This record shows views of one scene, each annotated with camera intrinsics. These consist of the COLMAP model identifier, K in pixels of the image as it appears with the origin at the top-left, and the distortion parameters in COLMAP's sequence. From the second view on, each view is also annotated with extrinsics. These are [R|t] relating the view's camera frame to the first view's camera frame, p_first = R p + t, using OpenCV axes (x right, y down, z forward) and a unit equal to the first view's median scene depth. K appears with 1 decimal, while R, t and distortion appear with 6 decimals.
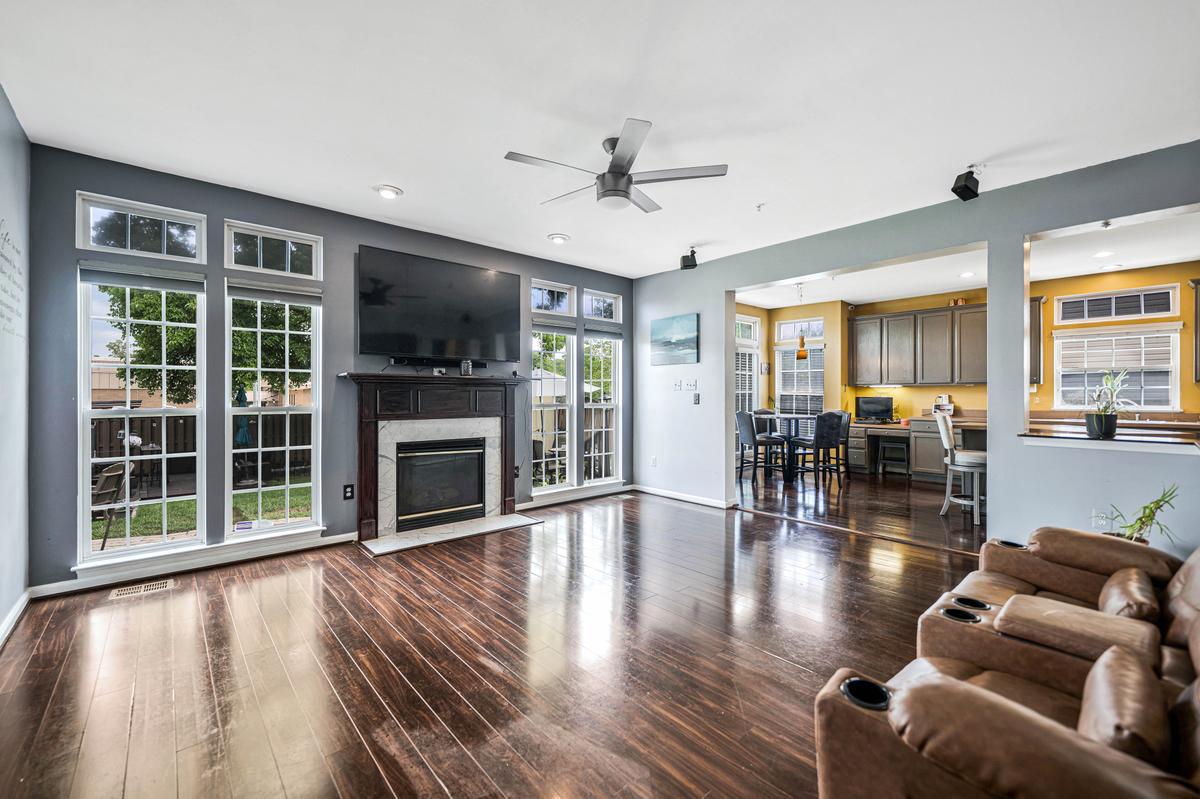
lens RADIAL K [[492.1, 0, 597.1], [0, 492.1, 394.9], [0, 0, 1]] dist [0.001295, 0.000198]
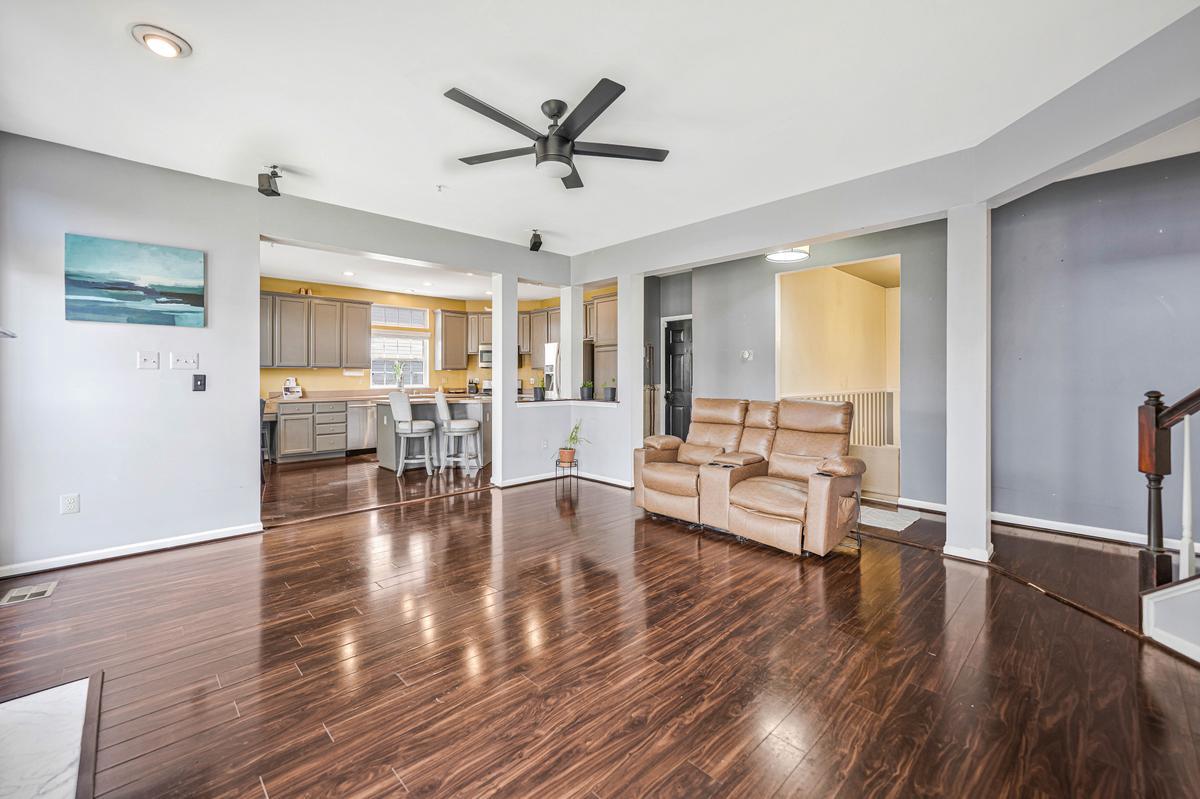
lens RADIAL K [[492.1, 0, 605.5], [0, 492.1, 379.8], [0, 0, 1]] dist [0.001295, 0.000198]
pose [[-0.051192, -0.004388, 0.998679, -0.477129], [0.005266, 0.999975, 0.004664, 0.003782], [-0.998675, 0.005498, -0.051168, 0.501955]]
